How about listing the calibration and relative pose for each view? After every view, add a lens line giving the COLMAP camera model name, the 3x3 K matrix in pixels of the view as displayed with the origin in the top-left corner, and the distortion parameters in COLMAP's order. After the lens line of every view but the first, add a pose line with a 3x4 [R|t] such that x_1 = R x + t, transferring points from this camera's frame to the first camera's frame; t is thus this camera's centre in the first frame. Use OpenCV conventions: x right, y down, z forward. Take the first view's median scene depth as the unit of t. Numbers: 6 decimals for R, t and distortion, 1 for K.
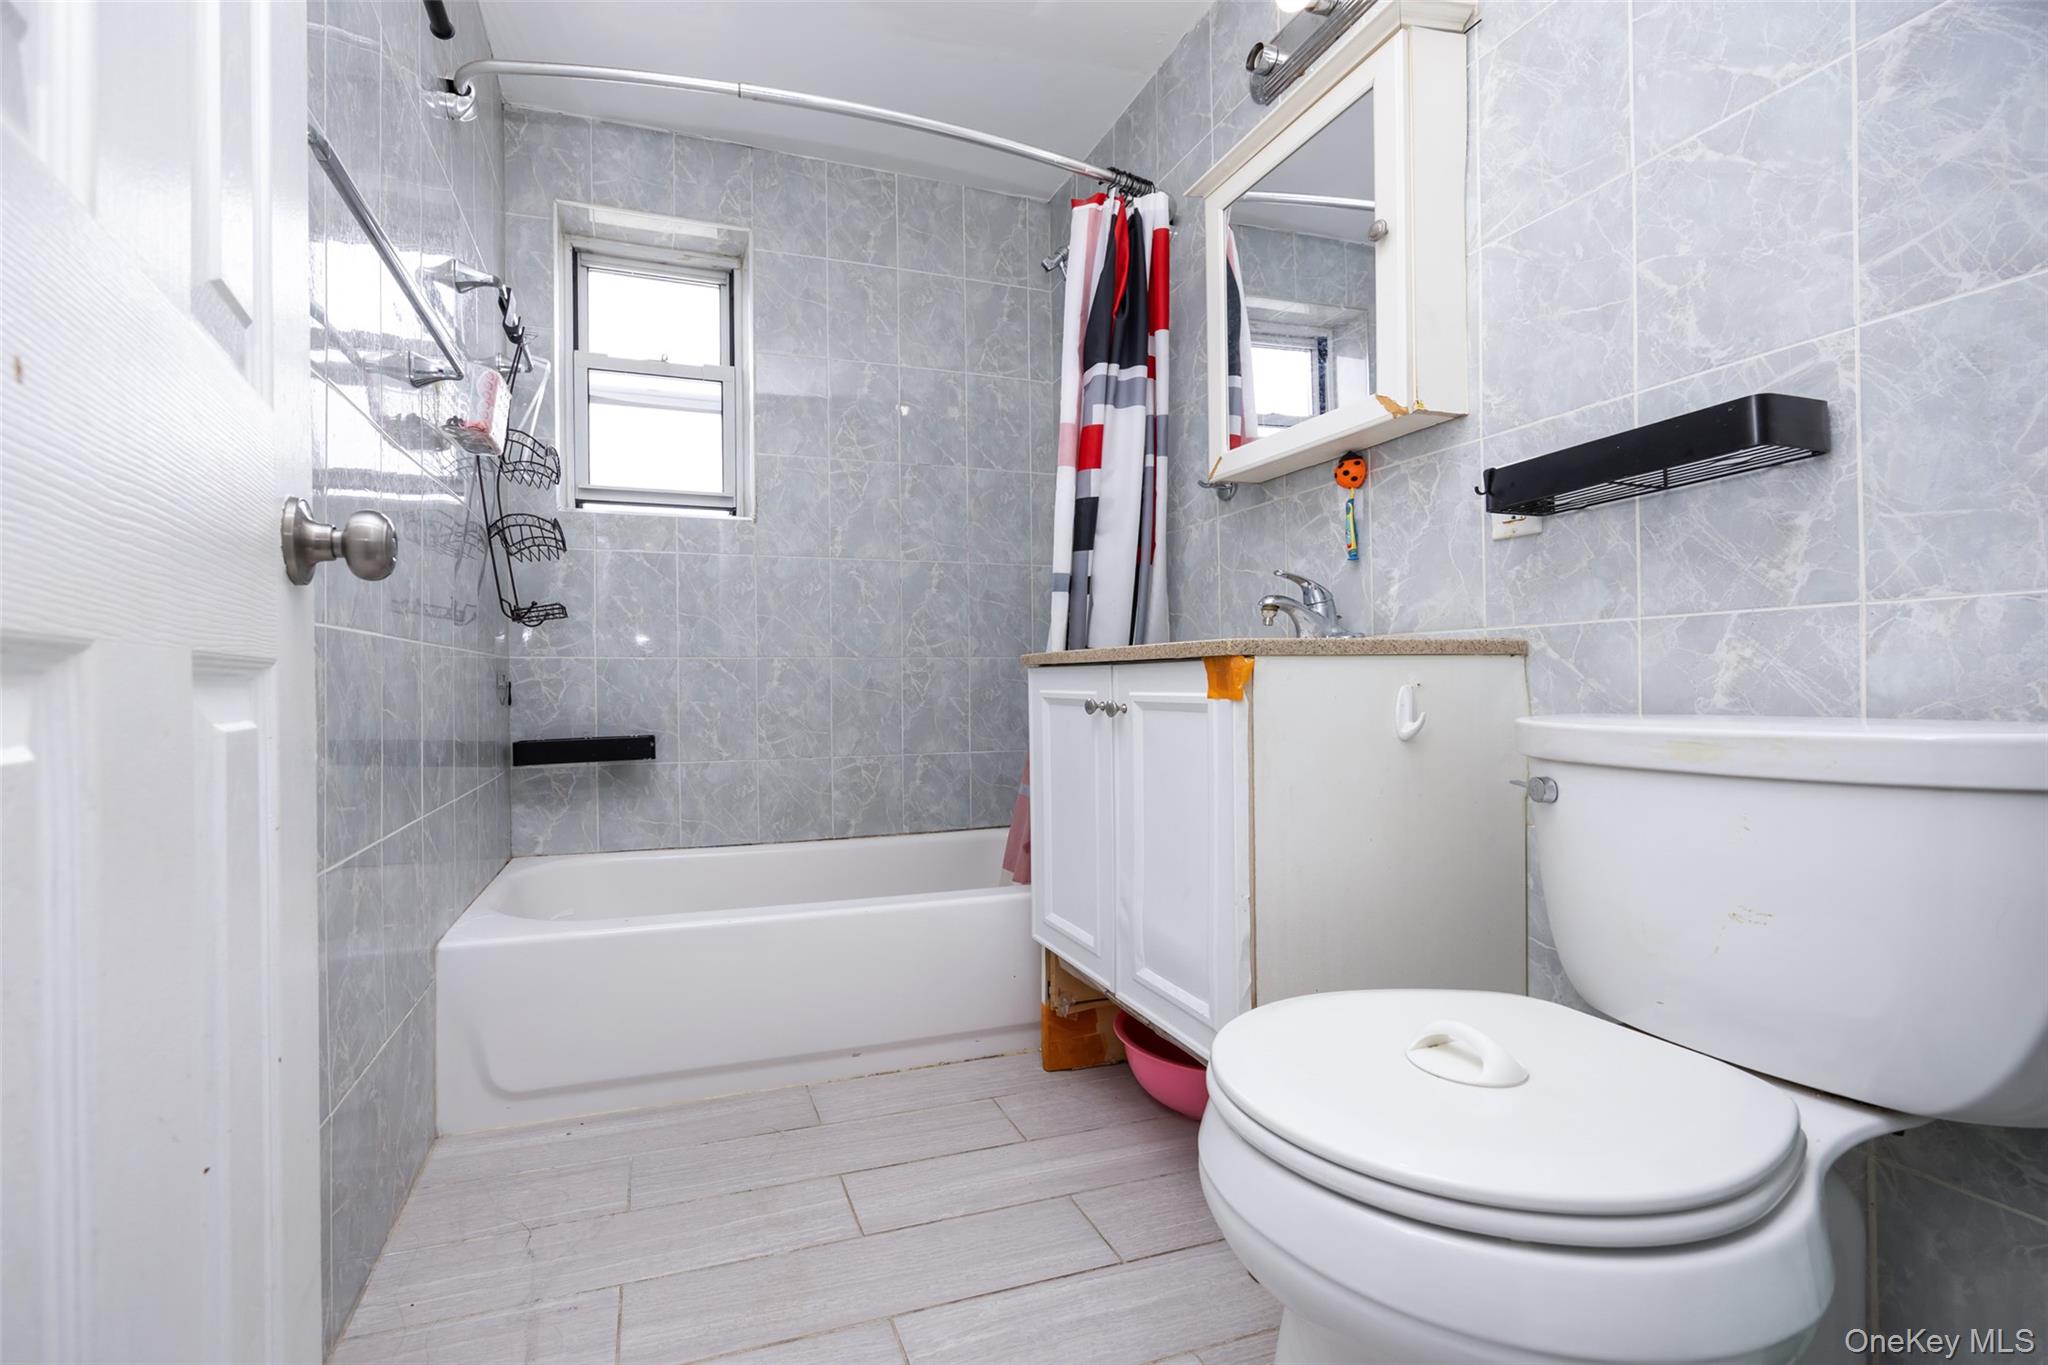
lens RADIAL K [[993.1, 0, 1022.6], [0, 993.1, 674.7], [0, 0, 1]] dist [-0.002571, -0.000245]
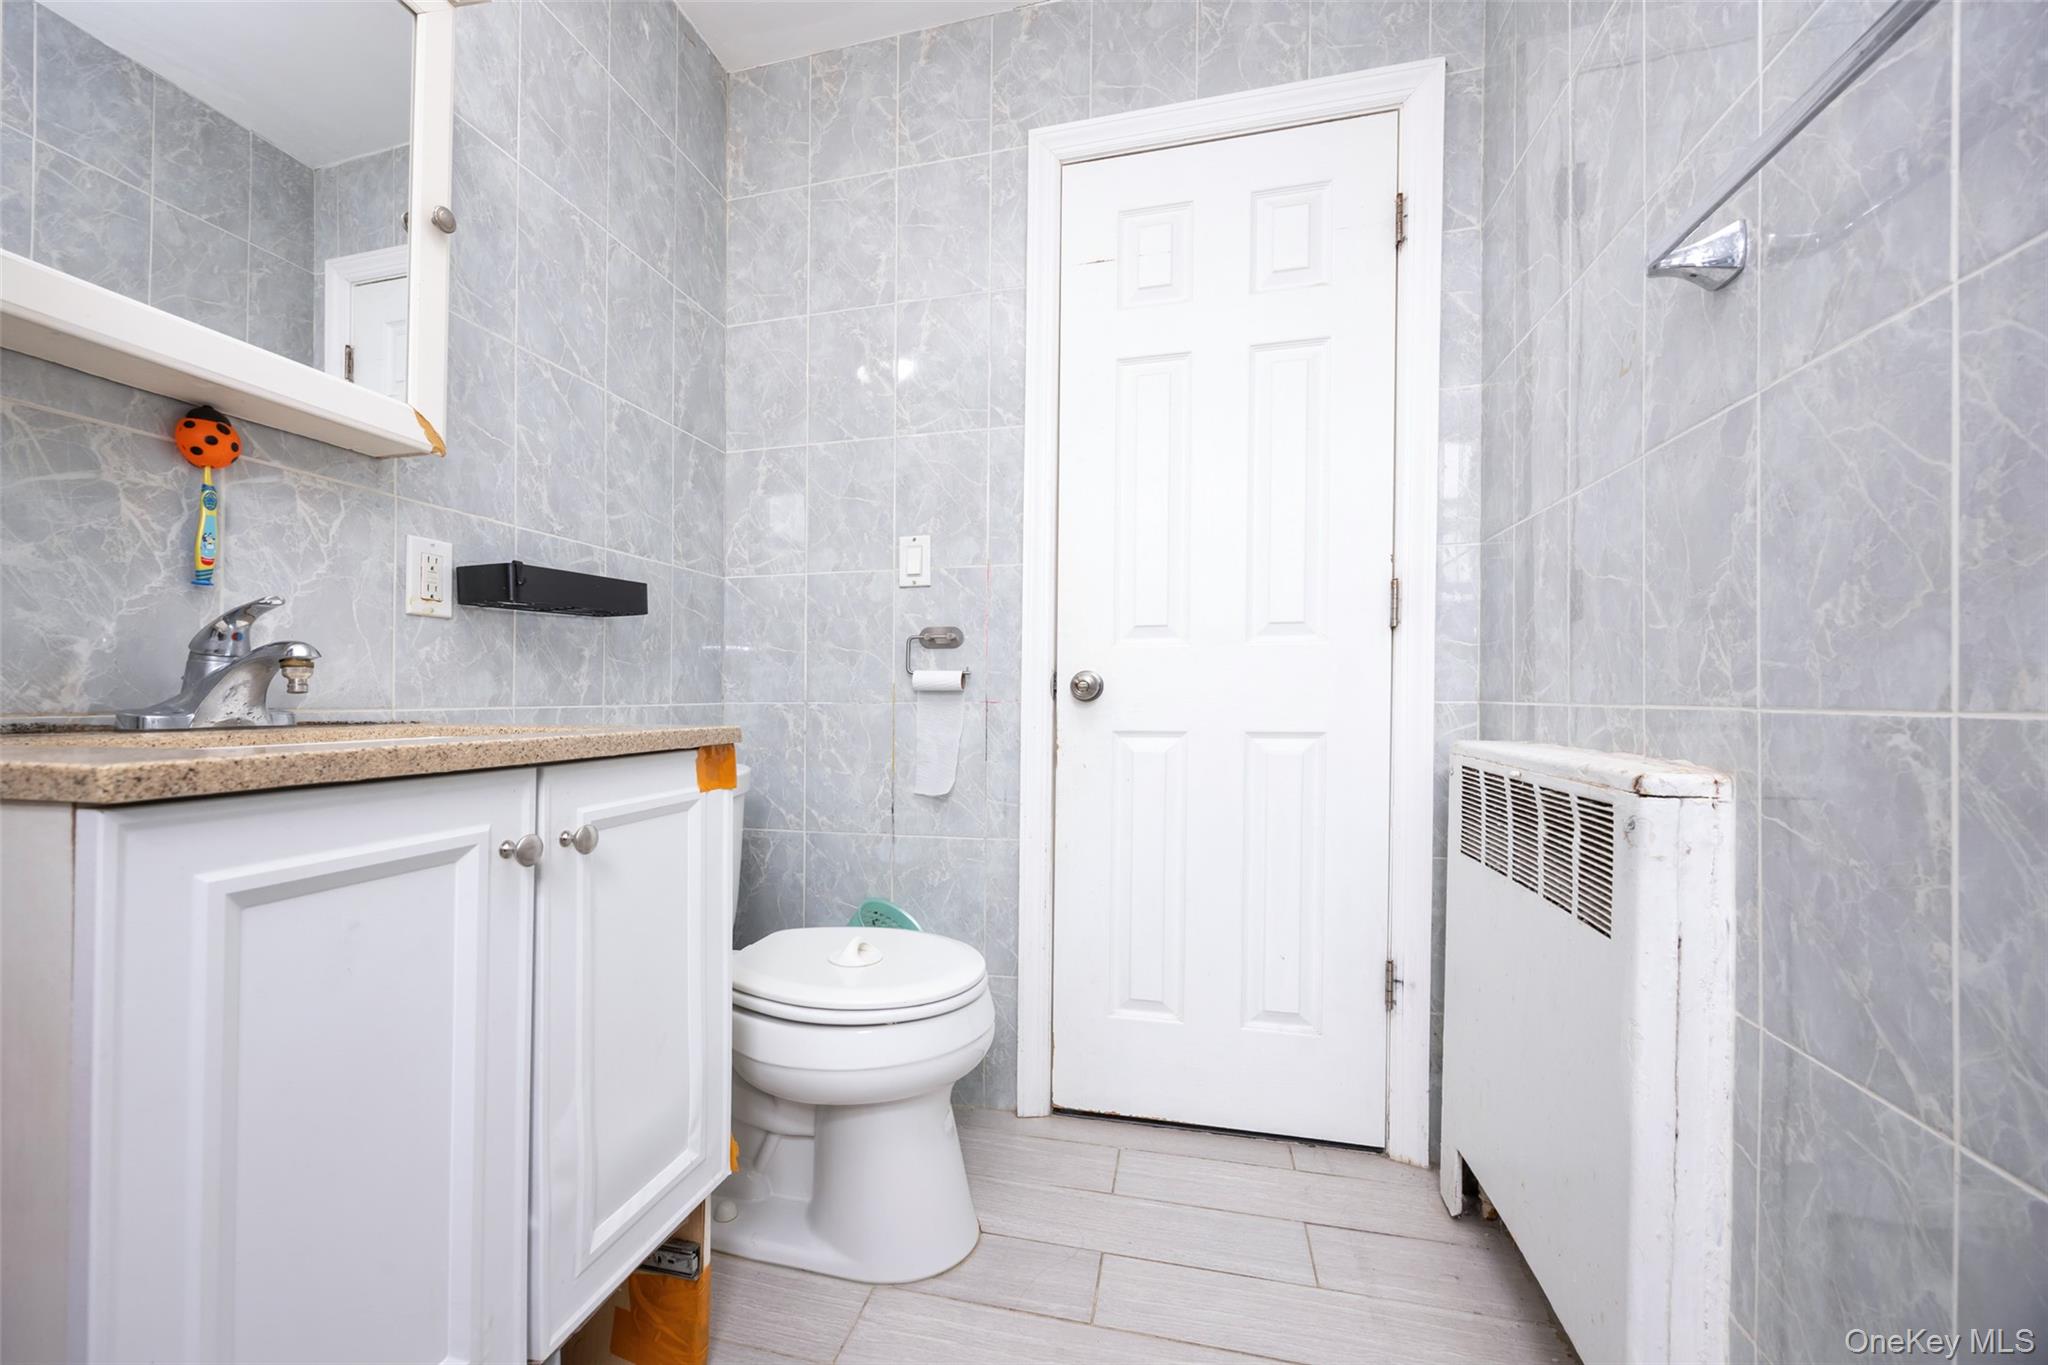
lens RADIAL K [[759.4, 0, 1034.0], [0, 759.4, 713.0], [0, 0, 1]] dist [-0.000089, 0.000045]
pose [[-0.836176, 0.002461, 0.548456, -0.427678], [0.000616, 0.999994, -0.003547, -0.044511], [-0.548461, -0.002628, -0.836172, 1.380090]]
